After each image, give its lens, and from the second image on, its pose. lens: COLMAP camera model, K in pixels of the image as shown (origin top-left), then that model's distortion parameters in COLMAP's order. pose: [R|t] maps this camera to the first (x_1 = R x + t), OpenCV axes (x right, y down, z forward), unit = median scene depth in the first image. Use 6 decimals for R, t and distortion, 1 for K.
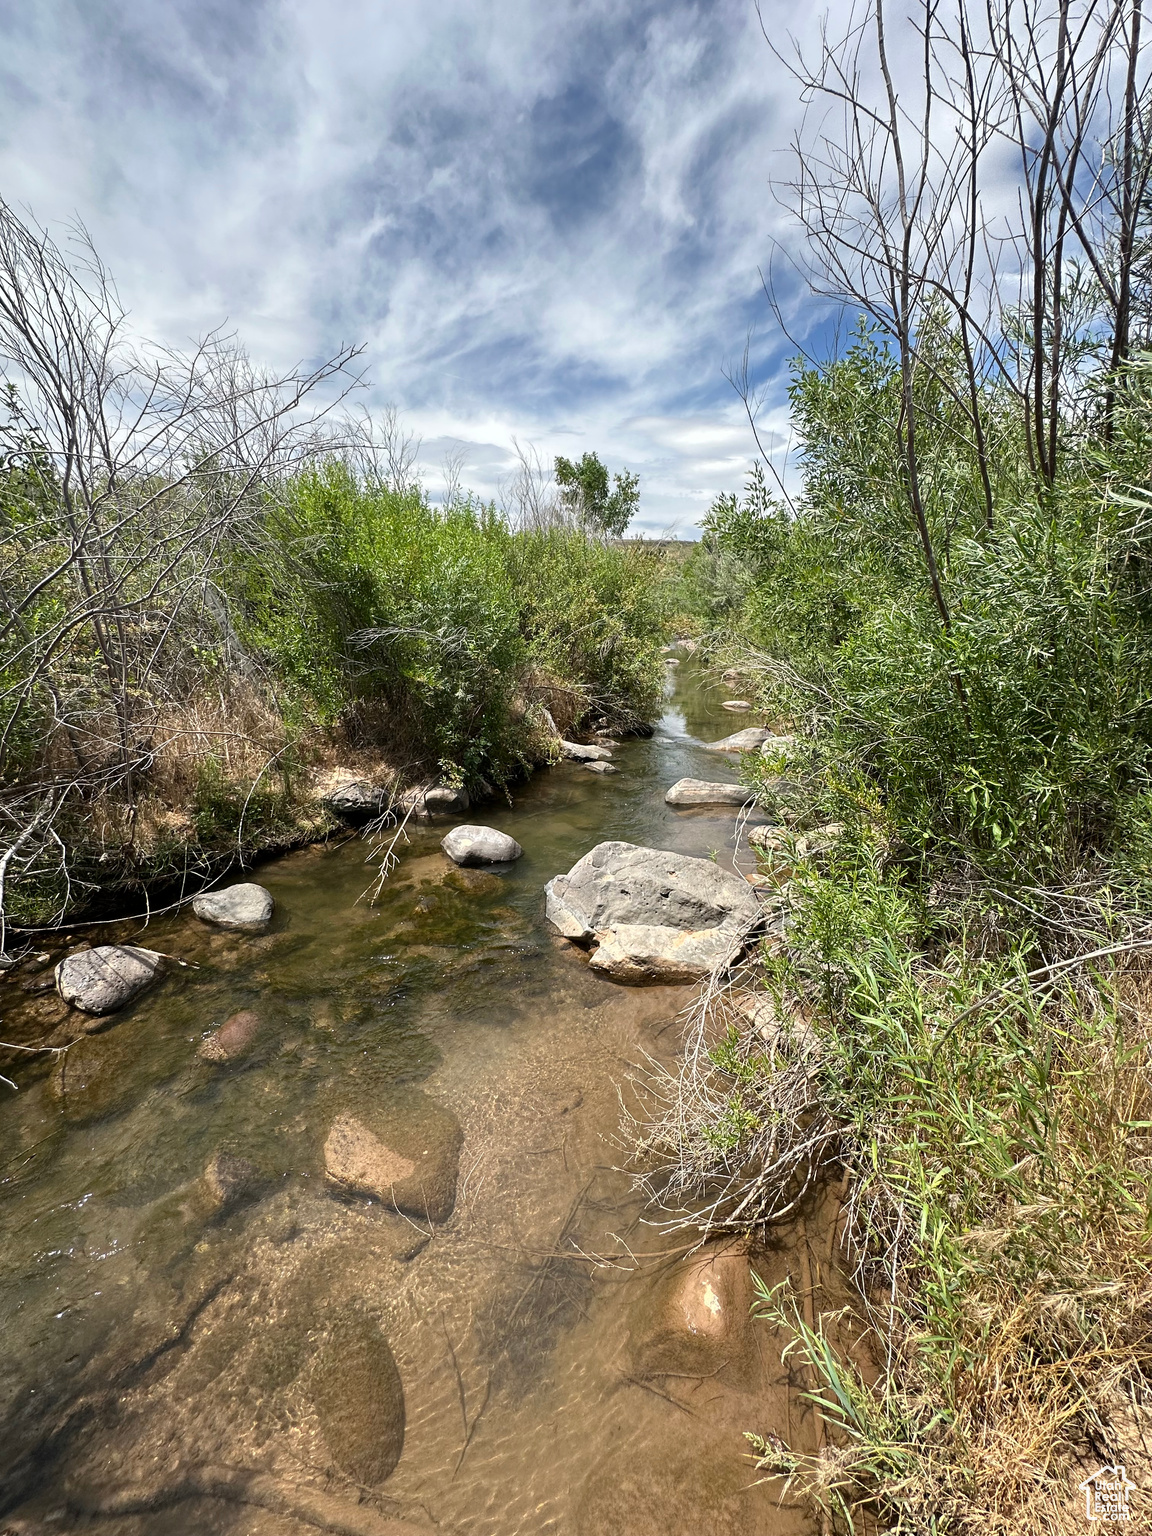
lens RADIAL K [[619.9, 0, 548.0], [0, 619.9, 765.0], [0, 0, 1]] dist [-0.000172, -0.000101]
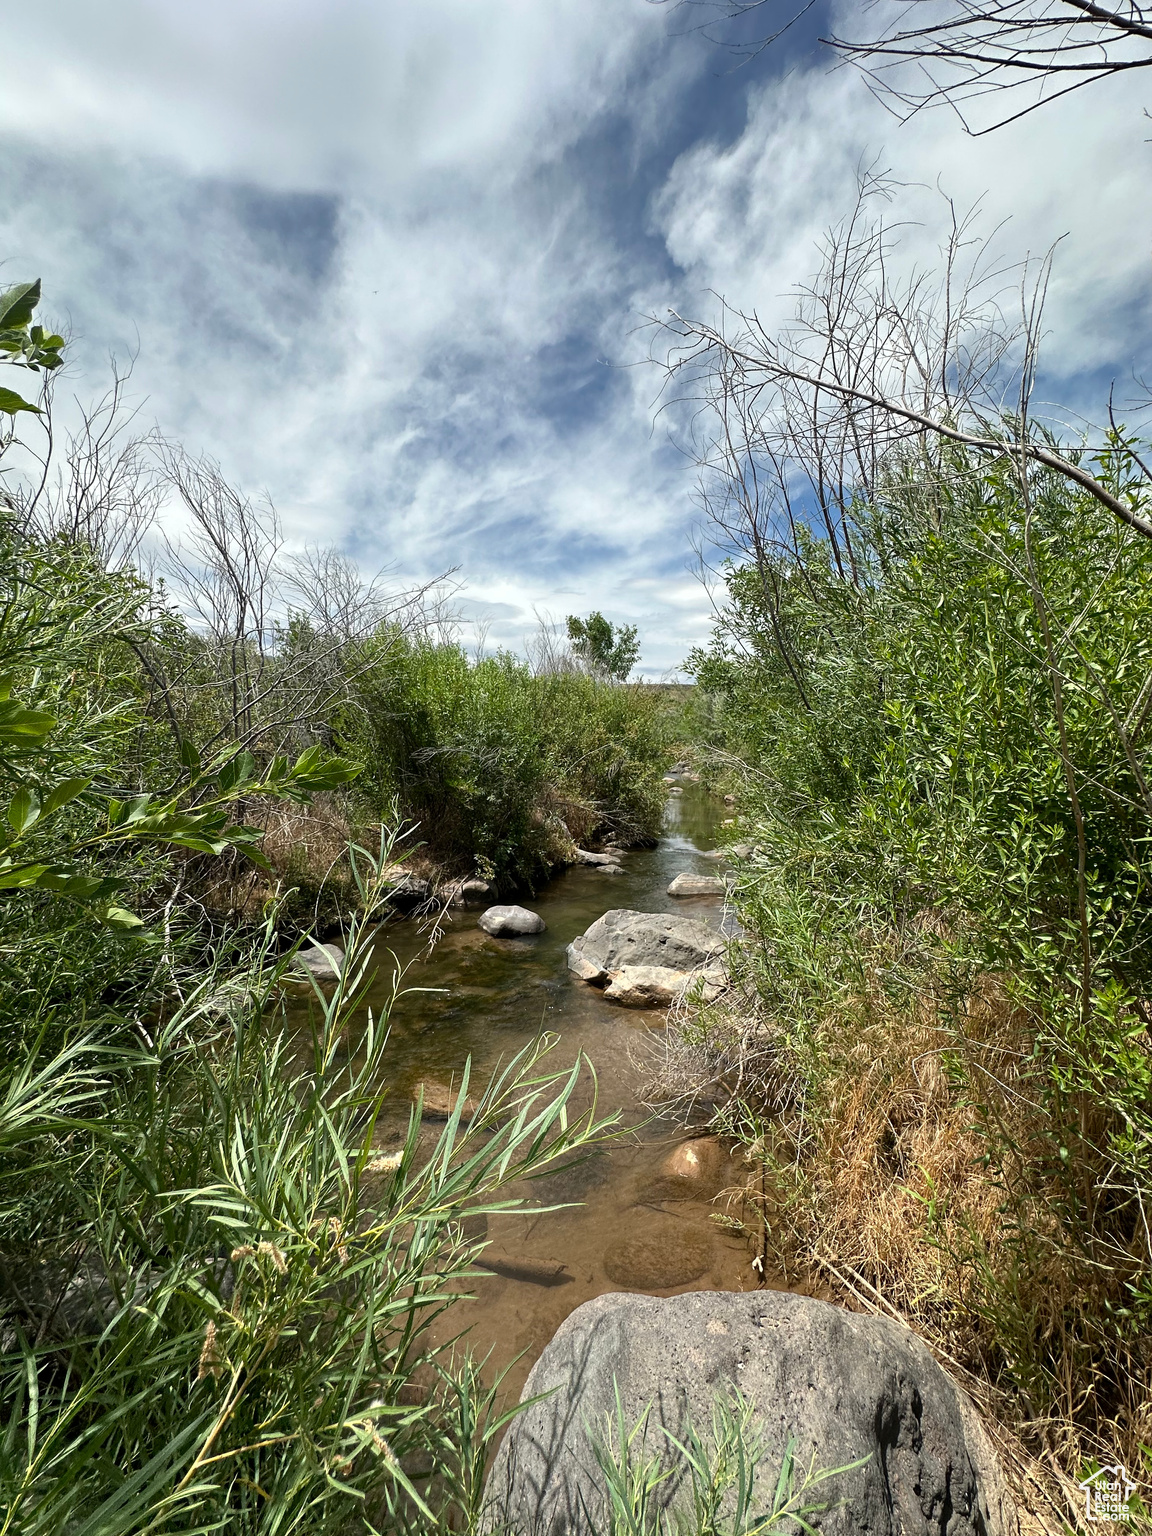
lens RADIAL K [[619.9, 0, 548.0], [0, 619.9, 765.0], [0, 0, 1]] dist [-0.000172, -0.000101]
pose [[0.999788, -0.014519, -0.014566, -0.010805], [0.010962, 0.975468, -0.219868, 0.066022], [0.017401, 0.219662, 0.975421, -0.157191]]
